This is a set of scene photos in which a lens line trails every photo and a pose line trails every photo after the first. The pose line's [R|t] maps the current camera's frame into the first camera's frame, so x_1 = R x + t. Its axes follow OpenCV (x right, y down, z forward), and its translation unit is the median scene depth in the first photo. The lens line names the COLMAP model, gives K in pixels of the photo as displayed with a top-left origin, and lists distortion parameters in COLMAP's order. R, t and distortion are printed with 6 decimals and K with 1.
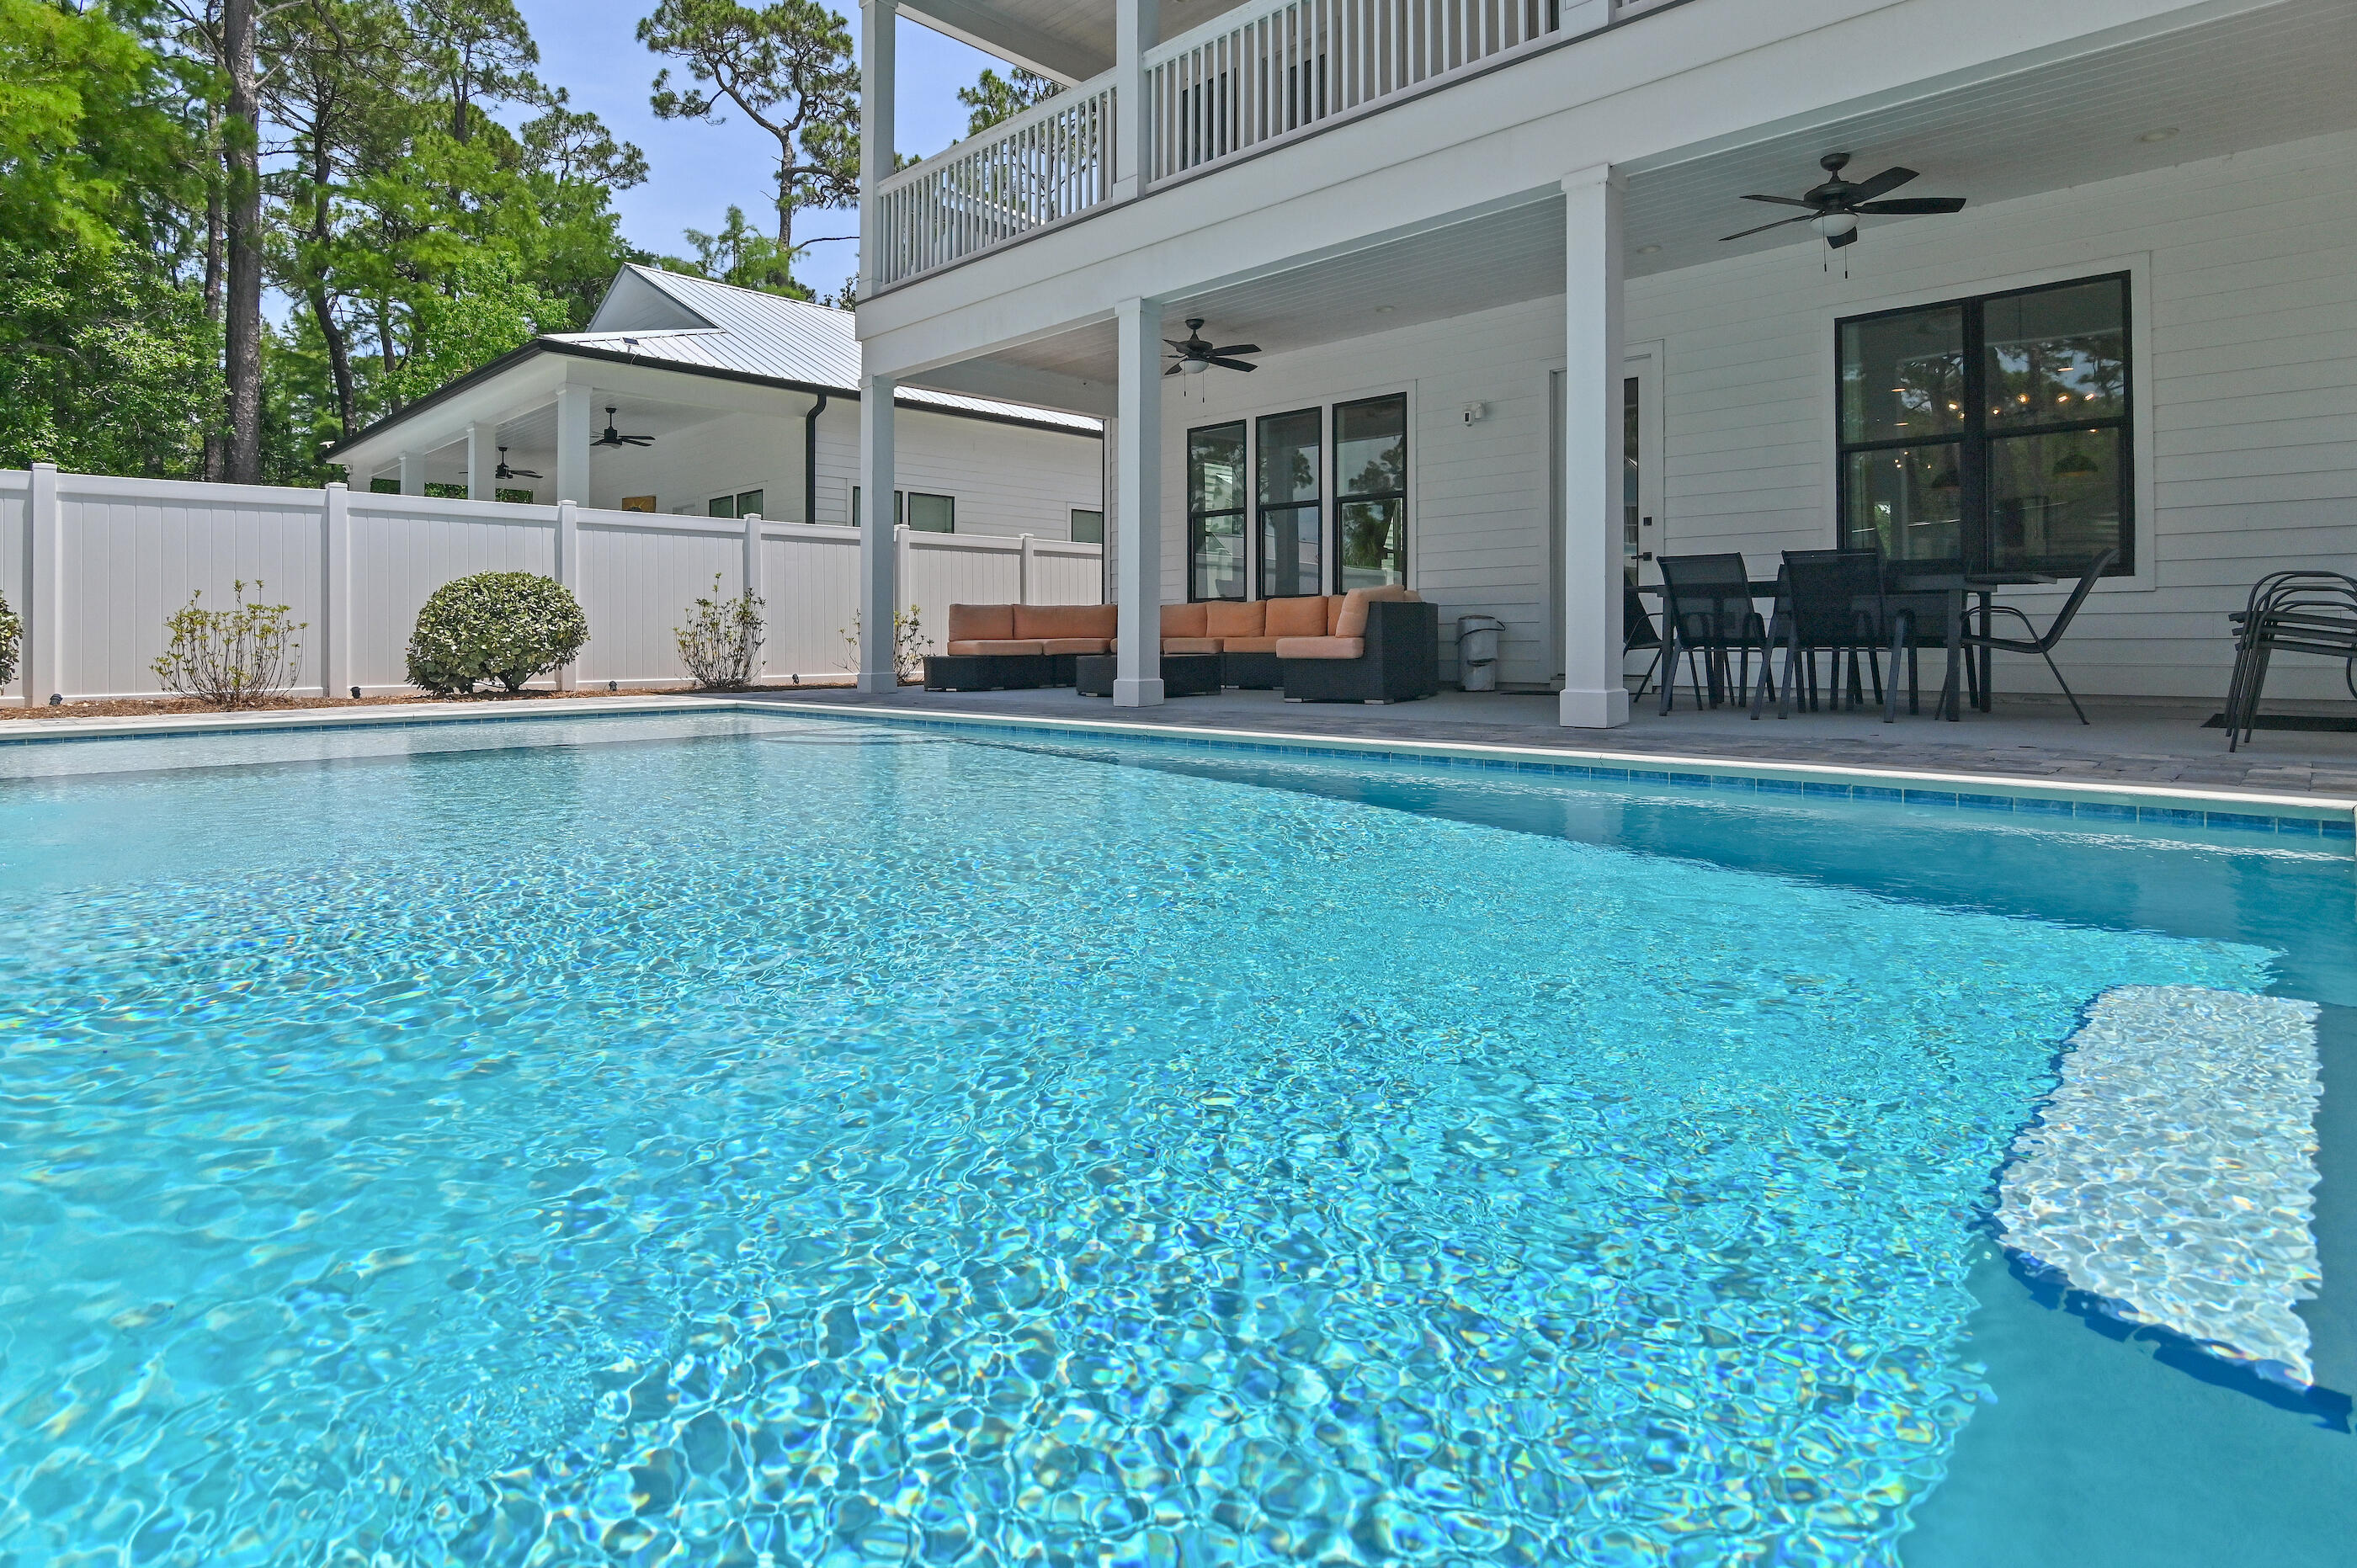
lens RADIAL K [[1211.8, 0, 1178.3], [0, 1211.8, 649.8], [0, 0, 1]] dist [-0.018740, -0.000369]
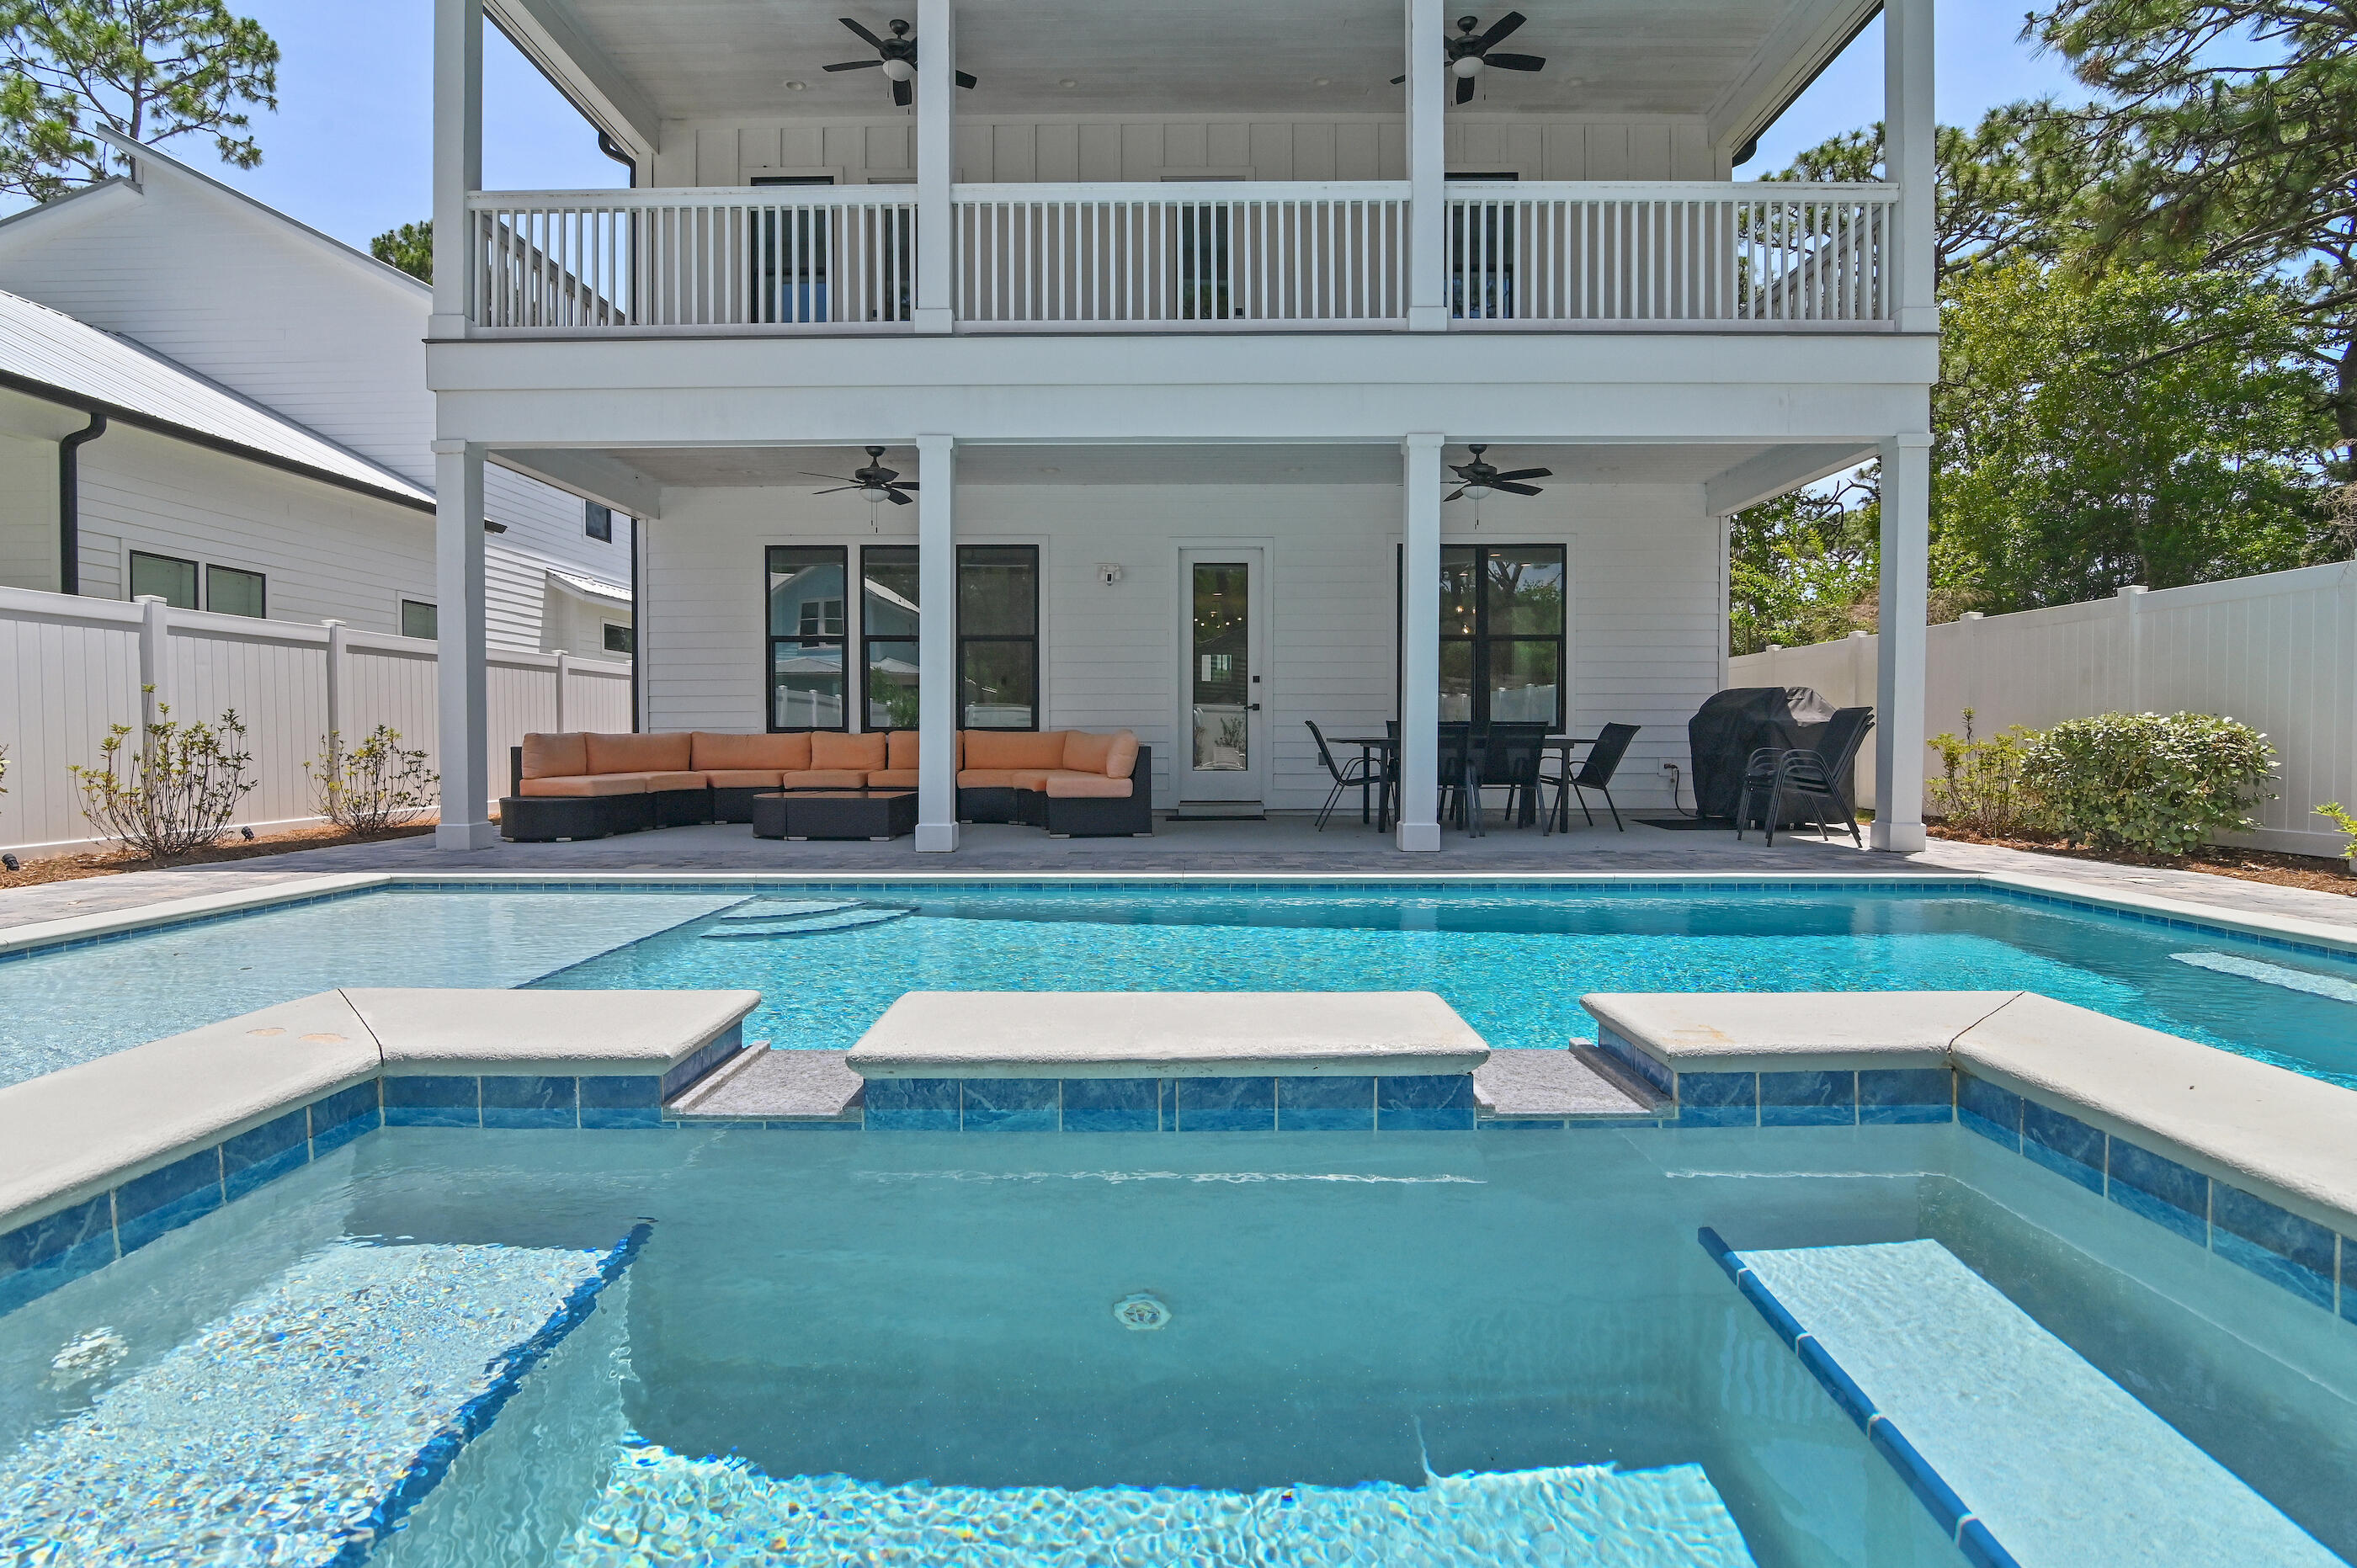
lens RADIAL K [[1188.0, 0, 1174.1], [0, 1188.0, 761.7], [0, 0, 1]] dist [-0.016505, -0.000401]
pose [[0.731835, -0.007406, 0.681442, -0.137079], [0.000483, 0.999946, 0.010349, -0.008804], [-0.681482, -0.007244, 0.731799, 0.041346]]
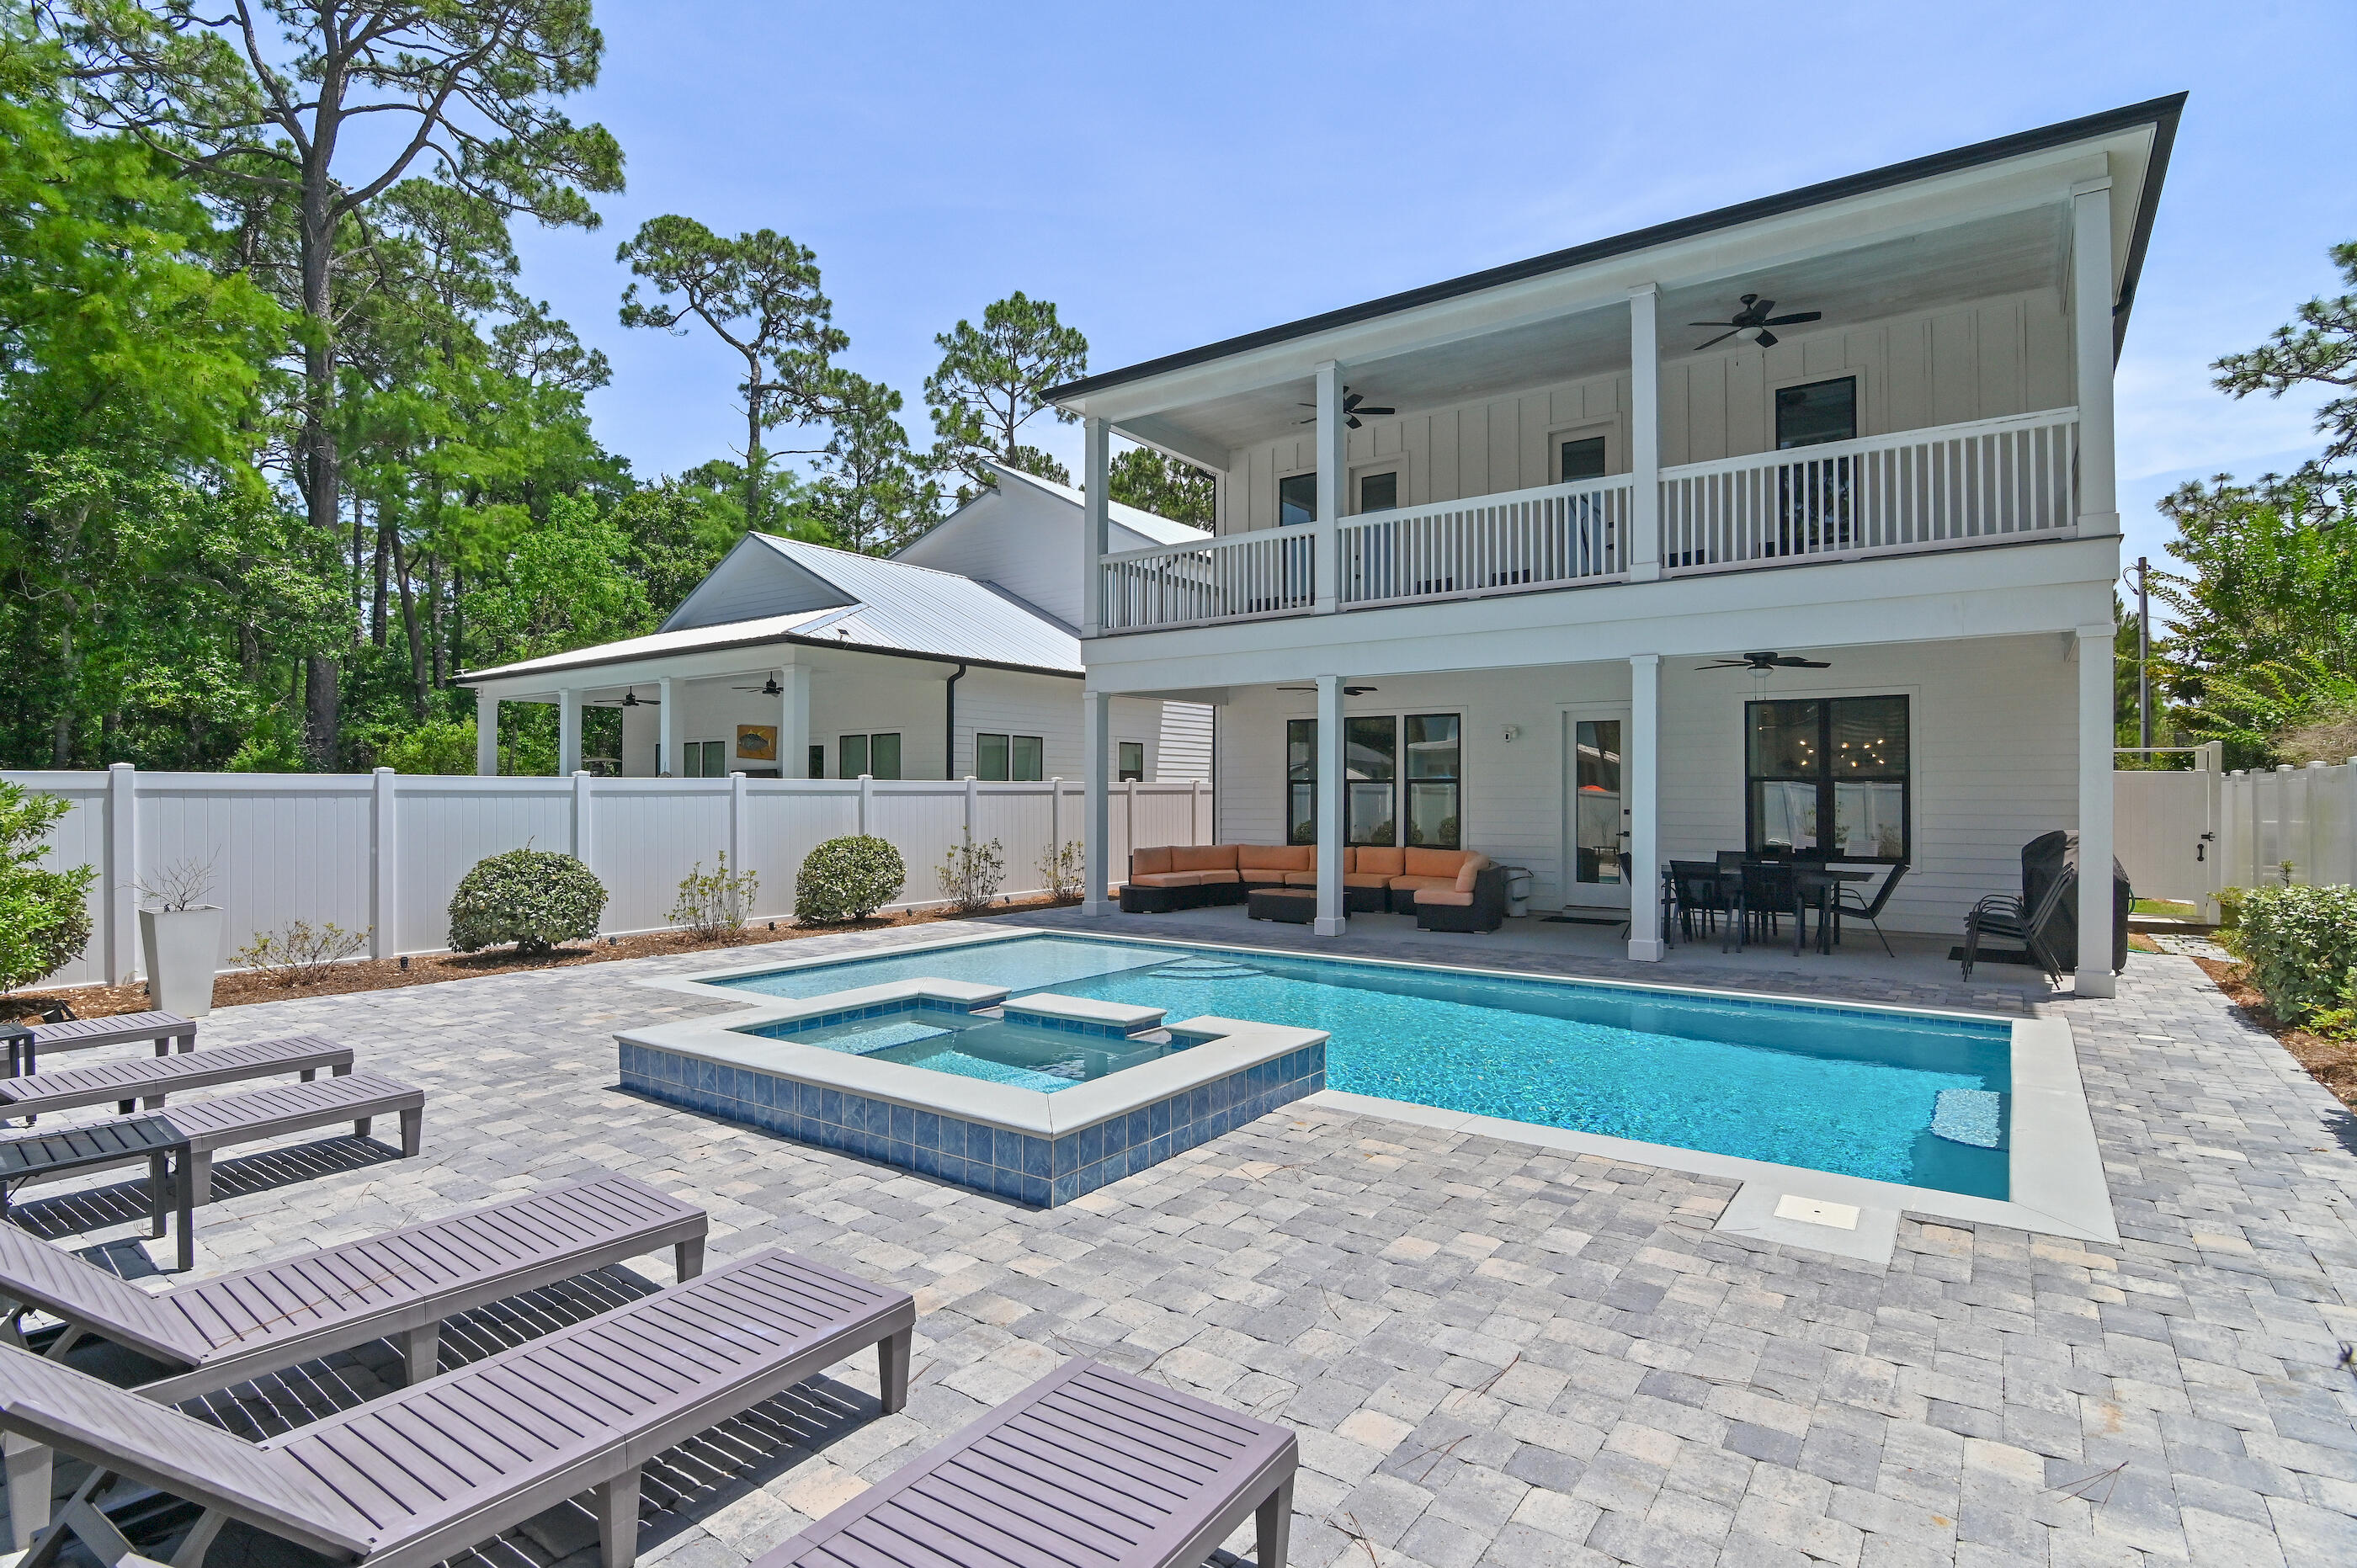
lens RADIAL K [[1181.3, 0, 1166.1], [0, 1181.3, 788.3], [0, 0, 1]] dist [-0.017116, 0.000115]
pose [[0.991263, 0.008038, 0.131654, -0.111076], [-0.006927, 0.999936, -0.008895, -0.031854], [-0.131717, 0.007906, 0.991256, -0.121922]]
